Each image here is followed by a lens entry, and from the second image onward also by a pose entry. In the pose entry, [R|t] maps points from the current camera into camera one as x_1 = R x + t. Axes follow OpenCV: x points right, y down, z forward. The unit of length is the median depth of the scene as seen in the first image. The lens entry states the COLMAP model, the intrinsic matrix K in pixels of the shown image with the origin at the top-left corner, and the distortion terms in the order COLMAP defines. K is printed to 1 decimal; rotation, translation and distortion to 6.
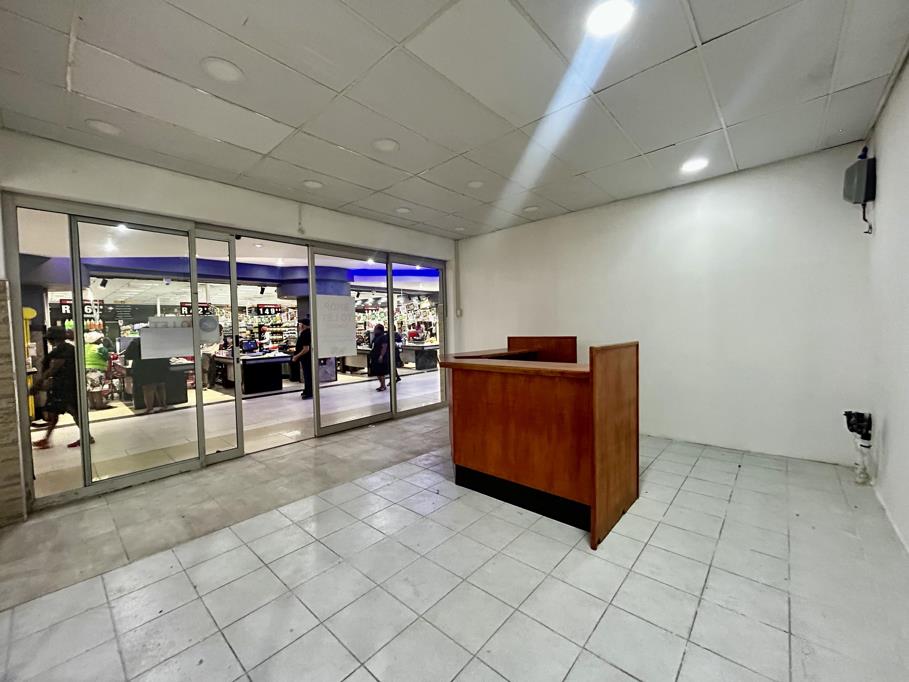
lens RADIAL K [[368.9, 0, 459.0], [0, 368.9, 344.1], [0, 0, 1]] dist [-0.001184, 0.001027]
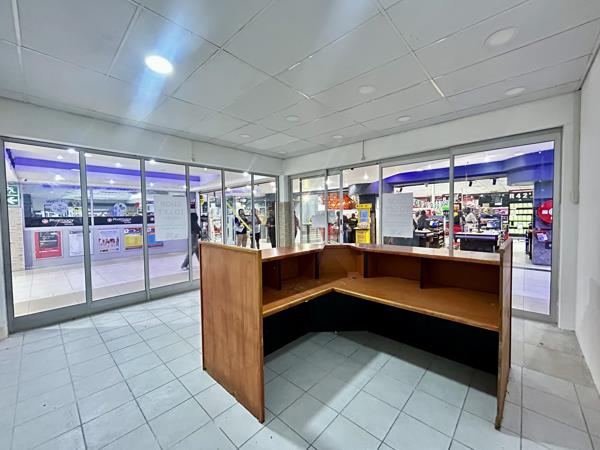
lens RADIAL K [[243.5, 0, 302.6], [0, 243.5, 222.2], [0, 0, 1]] dist [-0.001184, 0.001027]
pose [[-0.028215, 0.057019, -0.997974, 0.396539], [-0.031572, 0.997823, 0.057903, -0.036757], [0.999103, 0.033141, -0.026353, 0.415938]]
